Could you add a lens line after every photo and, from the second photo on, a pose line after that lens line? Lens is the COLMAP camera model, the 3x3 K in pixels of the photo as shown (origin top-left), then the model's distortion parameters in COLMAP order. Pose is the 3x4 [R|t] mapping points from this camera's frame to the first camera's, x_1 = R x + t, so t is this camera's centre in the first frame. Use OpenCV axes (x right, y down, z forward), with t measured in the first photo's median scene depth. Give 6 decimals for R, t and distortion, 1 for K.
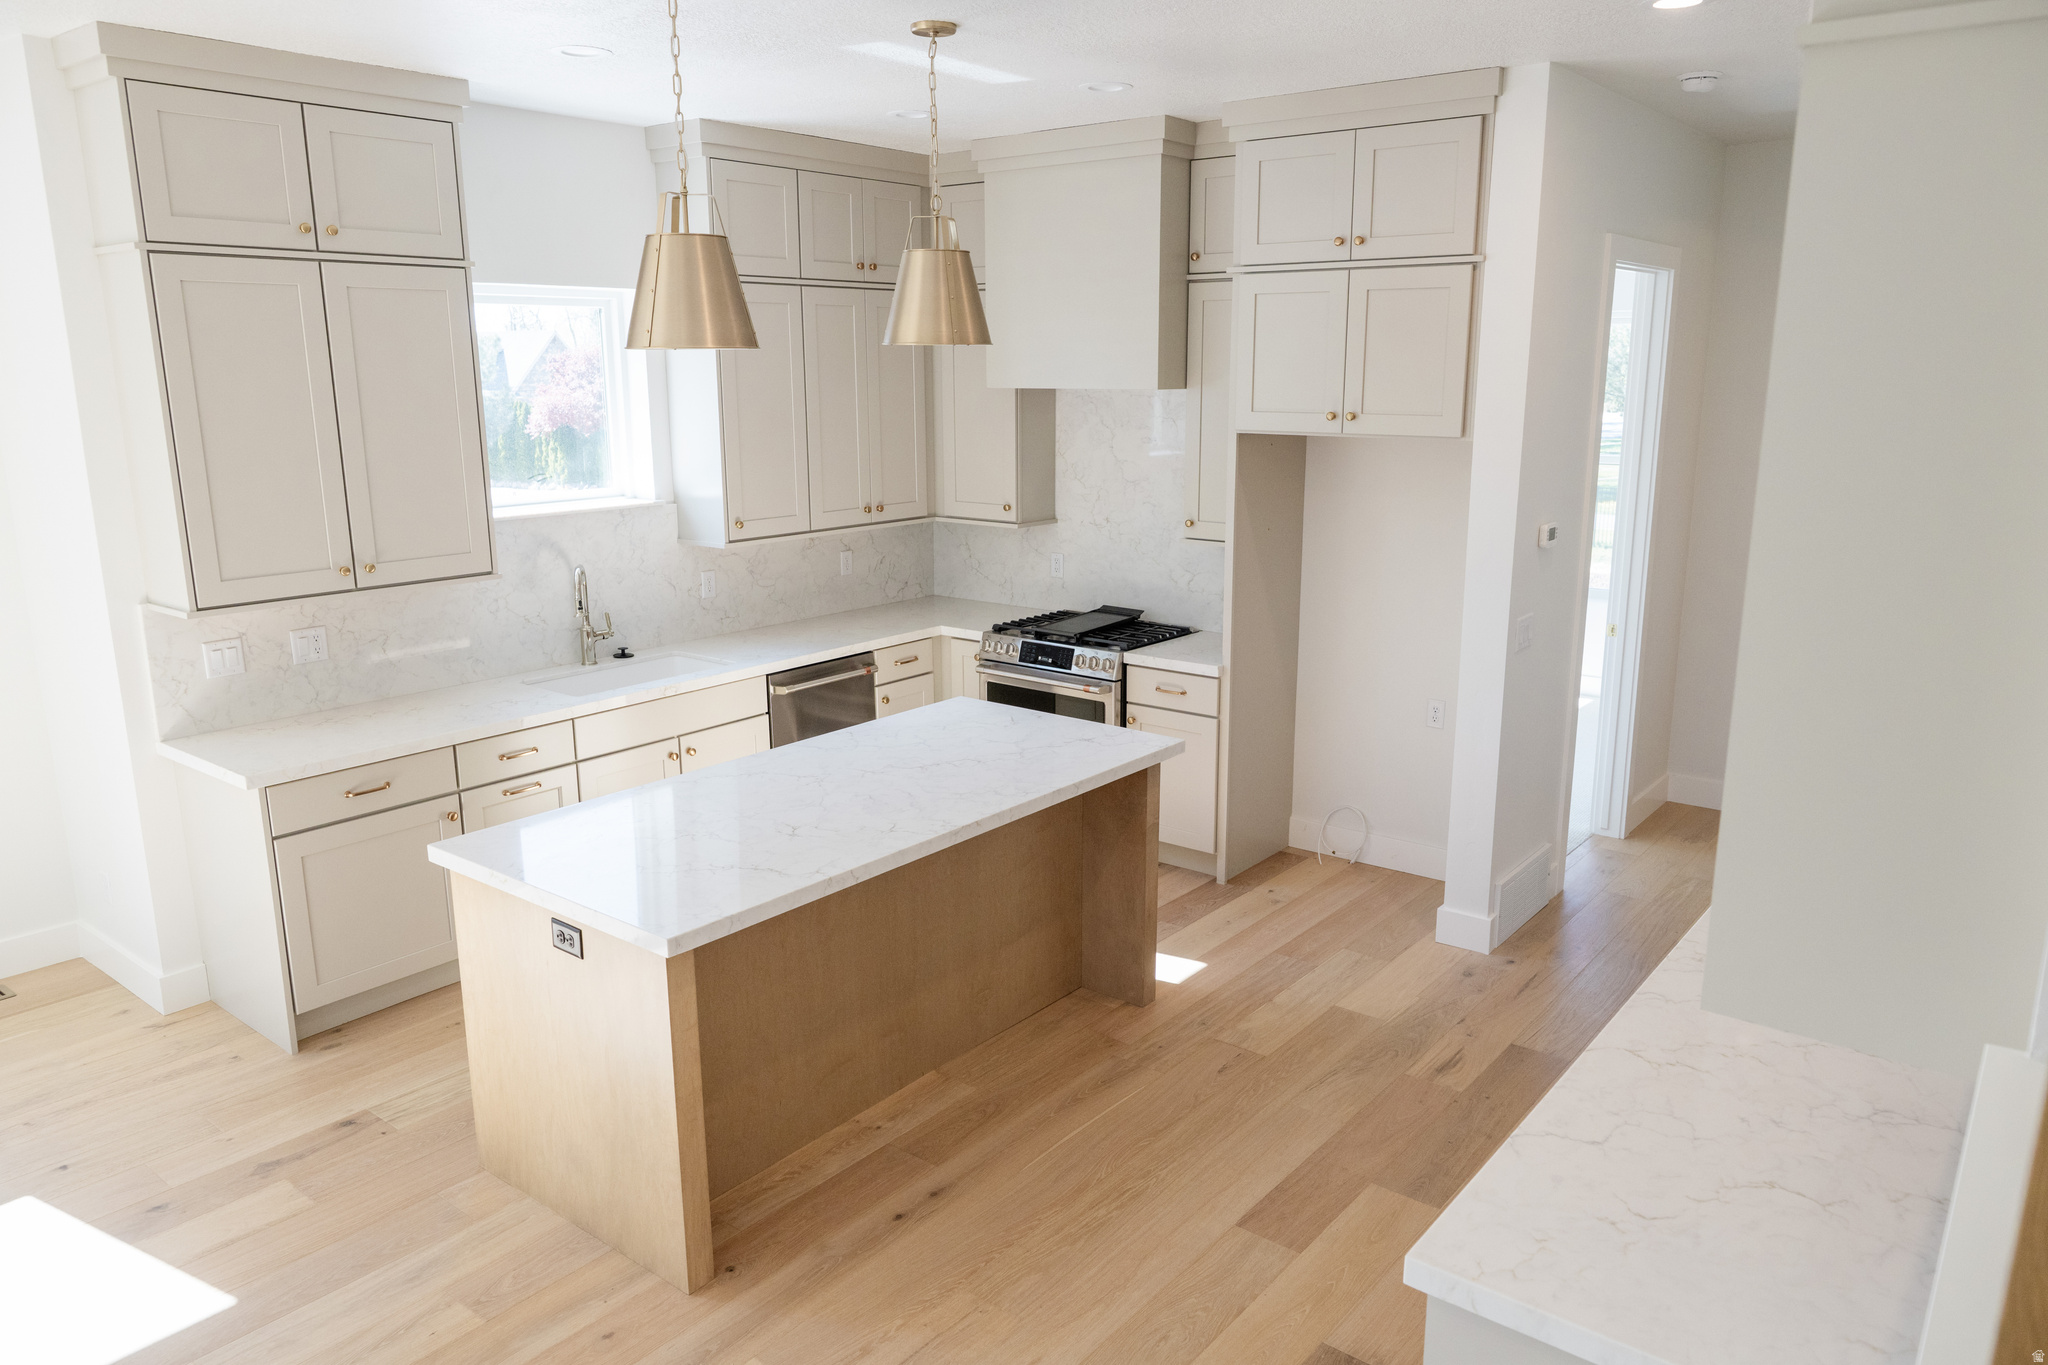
lens RADIAL K [[1402.8, 0, 1040.4], [0, 1402.8, 684.3], [0, 0, 1]] dist [-0.001289, -0.002758]
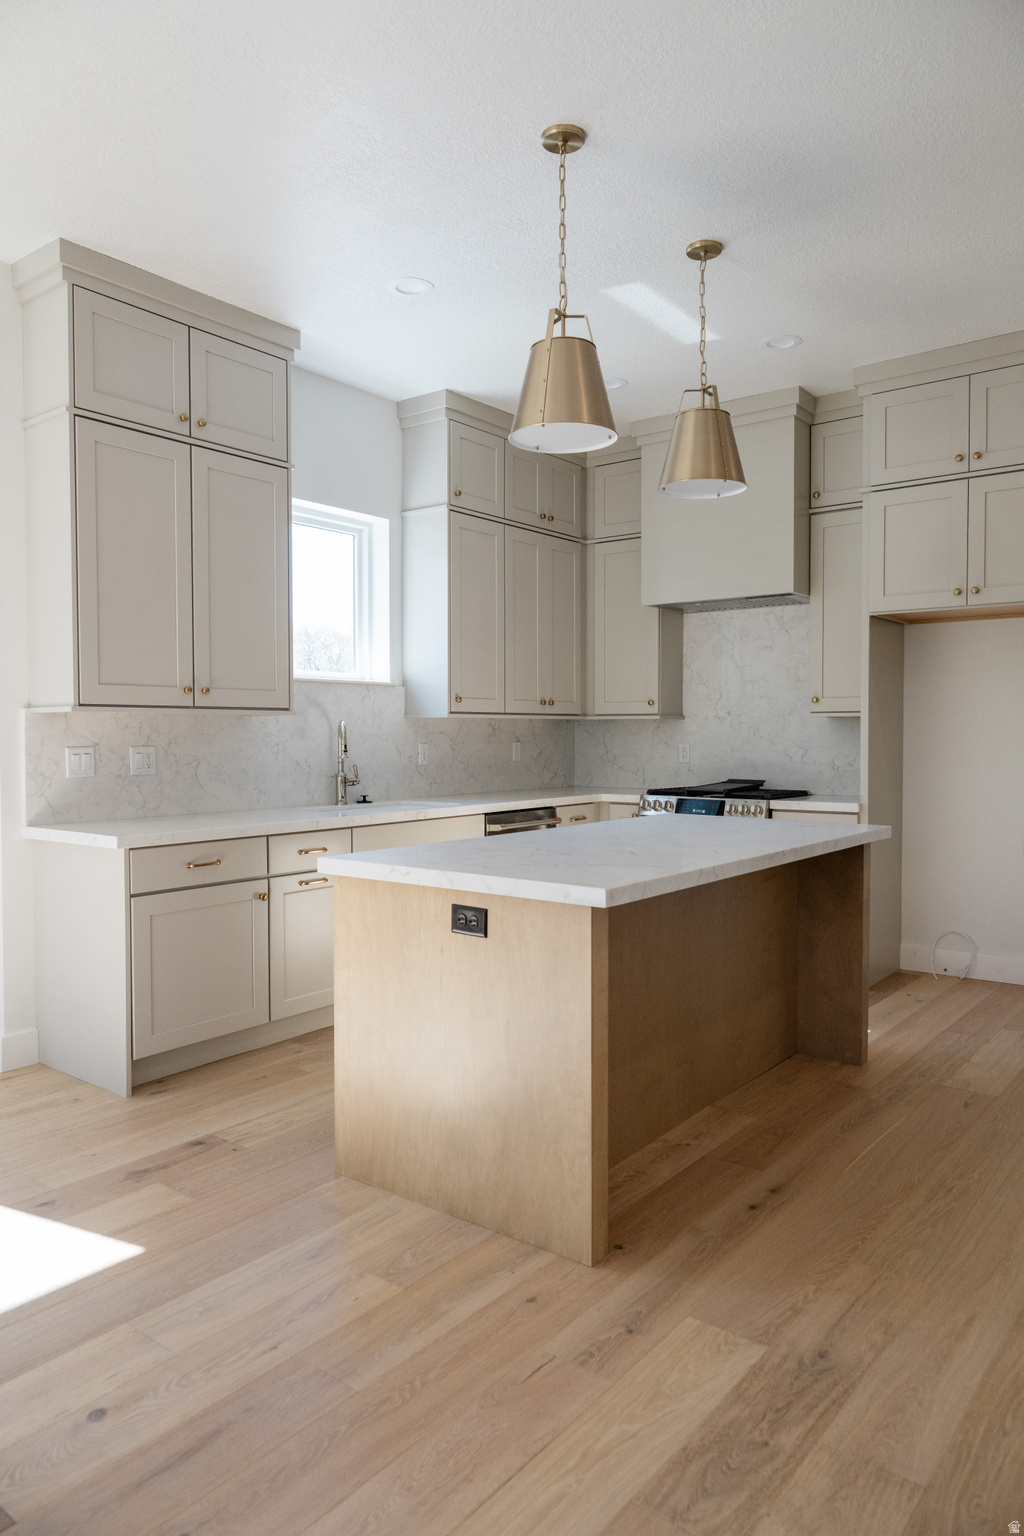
lens RADIAL K [[1034.7, 0, 507.7], [0, 1034.7, 764.6], [0, 0, 1]] dist [0.000772, -0.004227]
pose [[0.999984, 0.000144, 0.005659, -0.216025], [0.000961, 0.980856, -0.194734, 0.151805], [-0.005579, 0.194737, 0.980840, 0.127136]]
